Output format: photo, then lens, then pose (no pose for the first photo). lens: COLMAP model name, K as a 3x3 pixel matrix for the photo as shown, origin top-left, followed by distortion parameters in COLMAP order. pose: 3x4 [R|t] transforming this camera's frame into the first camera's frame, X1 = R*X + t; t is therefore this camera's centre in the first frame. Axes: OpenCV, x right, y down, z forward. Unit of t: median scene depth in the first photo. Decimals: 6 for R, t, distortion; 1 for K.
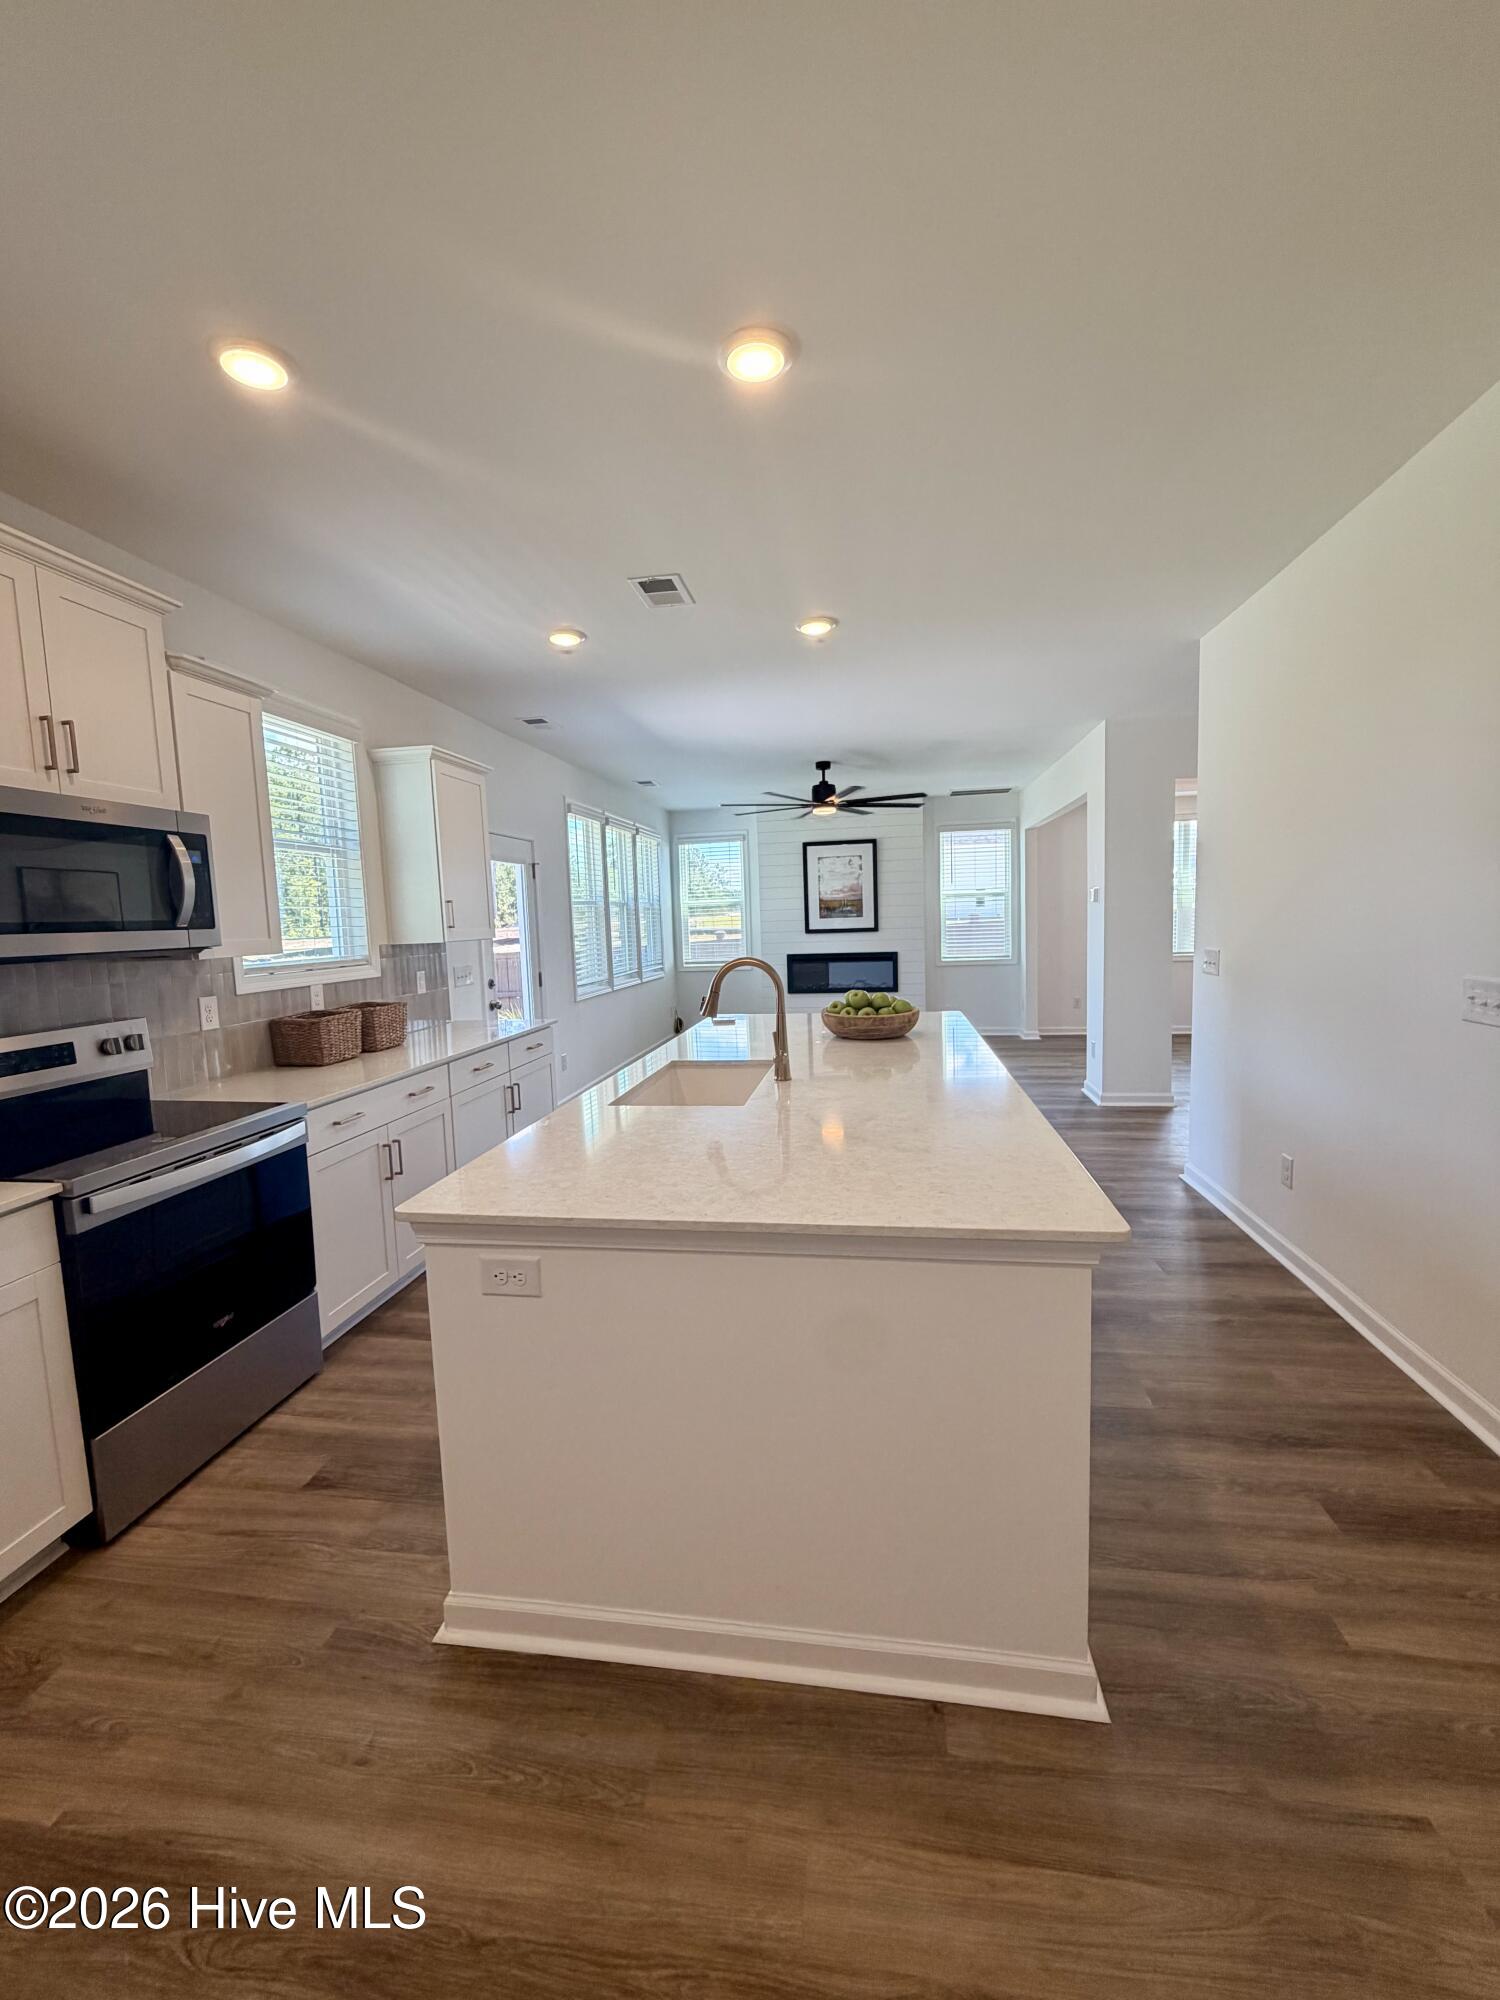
lens RADIAL K [[798.2, 0, 753.0], [0, 798.2, 997.4], [0, 0, 1]] dist [-0.000856, 0.000440]
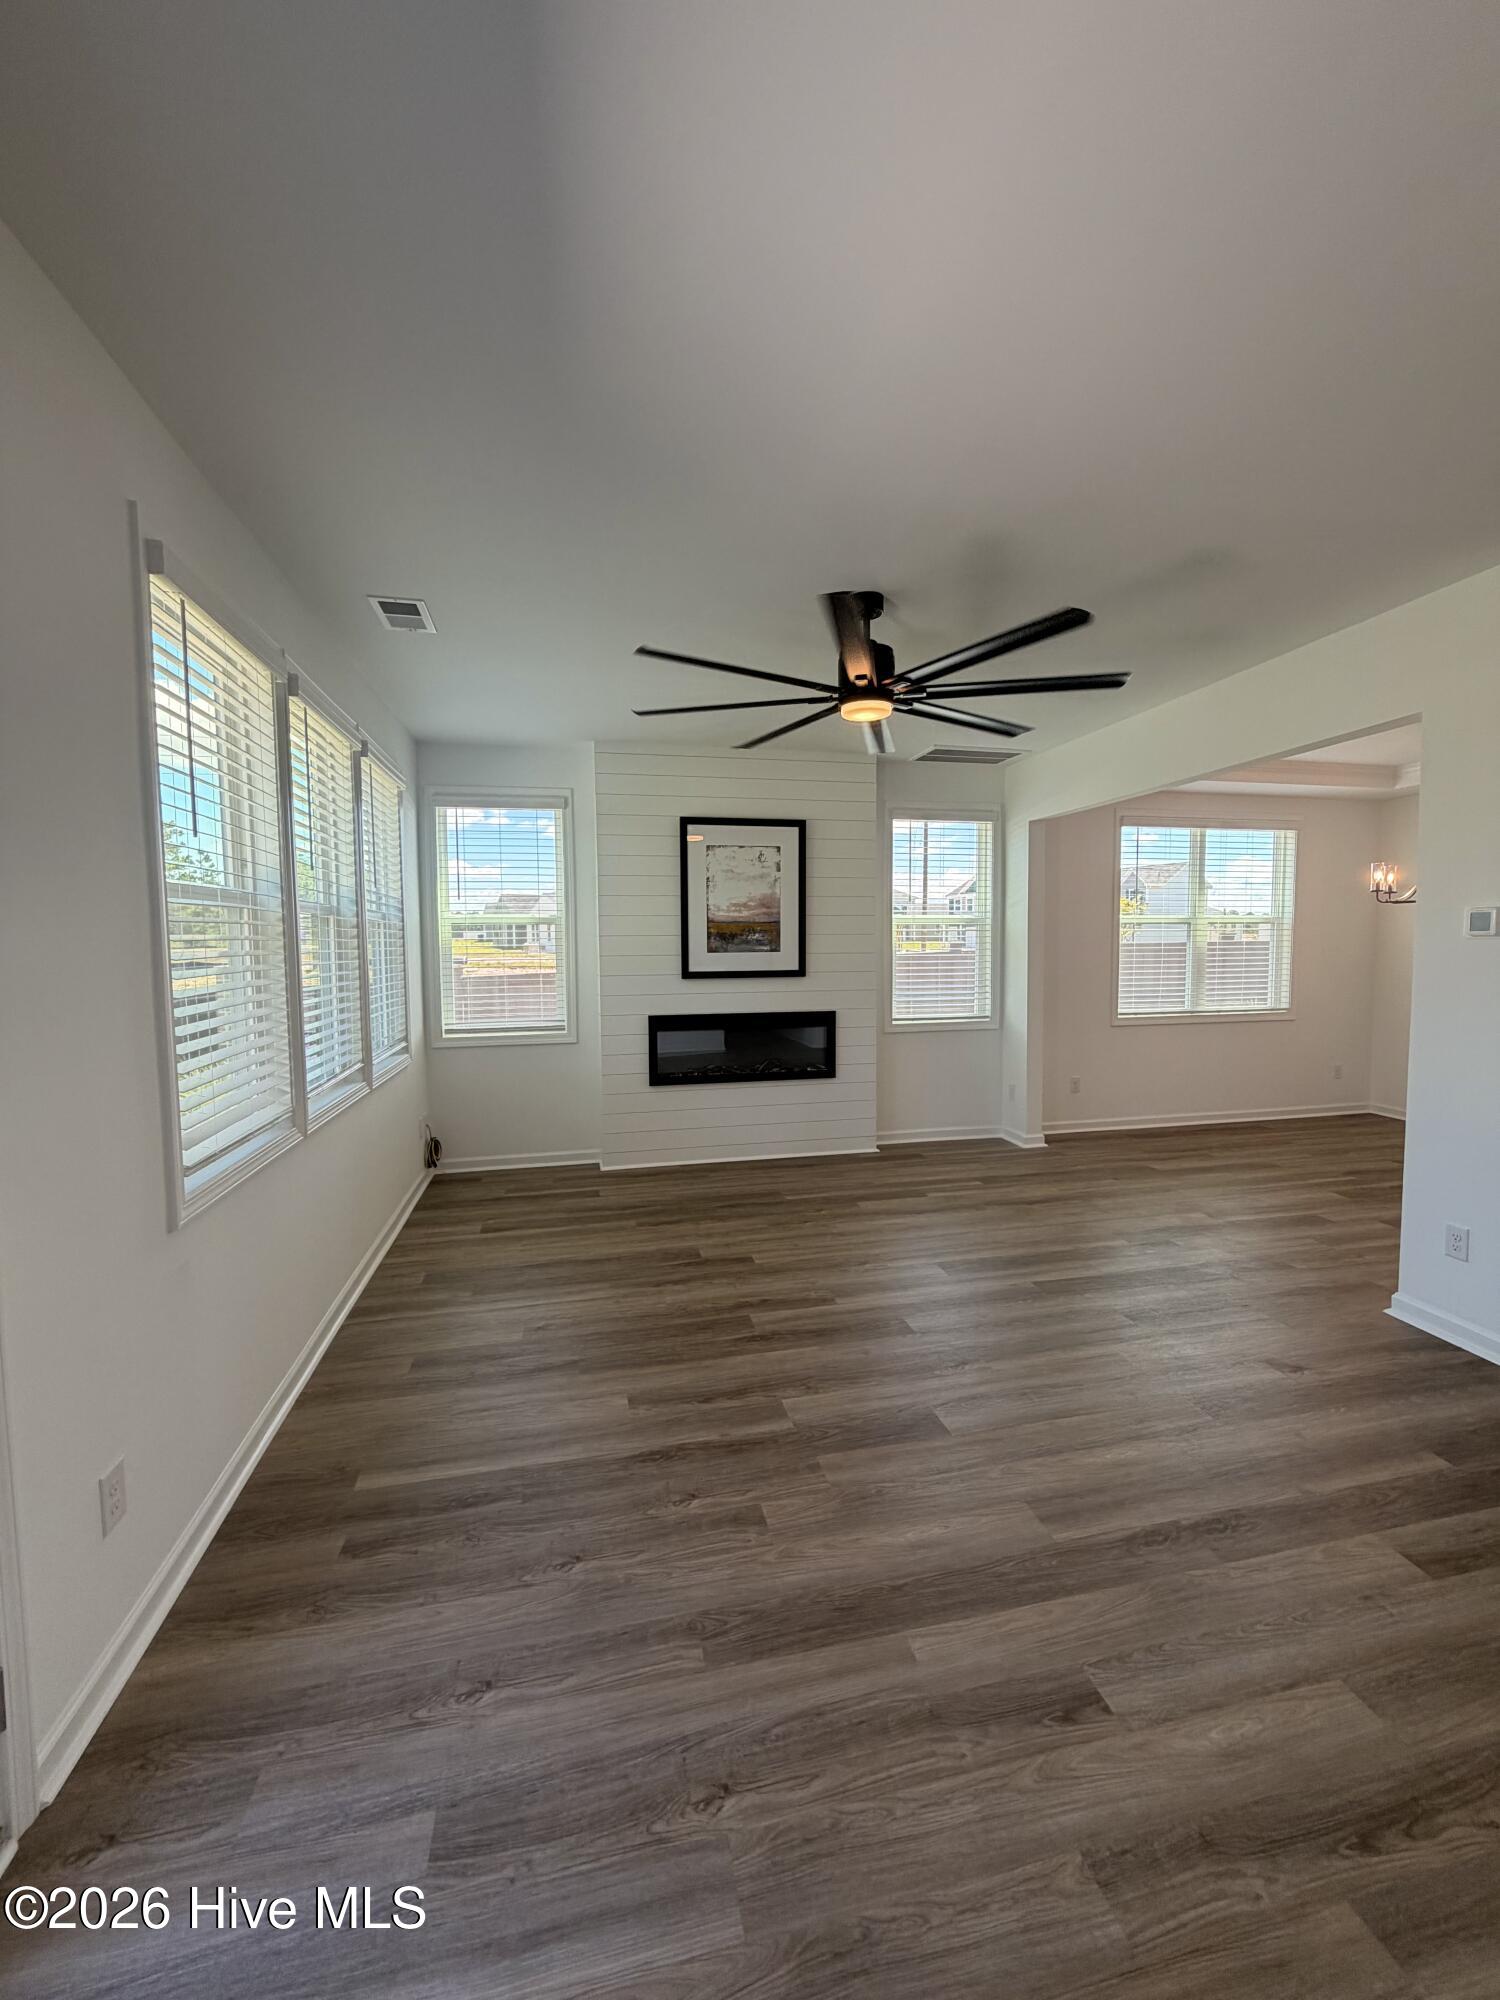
lens RADIAL K [[798.2, 0, 752.0], [0, 798.2, 994.6], [0, 0, 1]] dist [-0.000856, 0.000440]
pose [[0.931400, 0.000932, 0.363995, -0.244163], [0.014368, 0.999123, -0.039323, -0.120570], [-0.363713, 0.041855, 0.930570, 1.199954]]
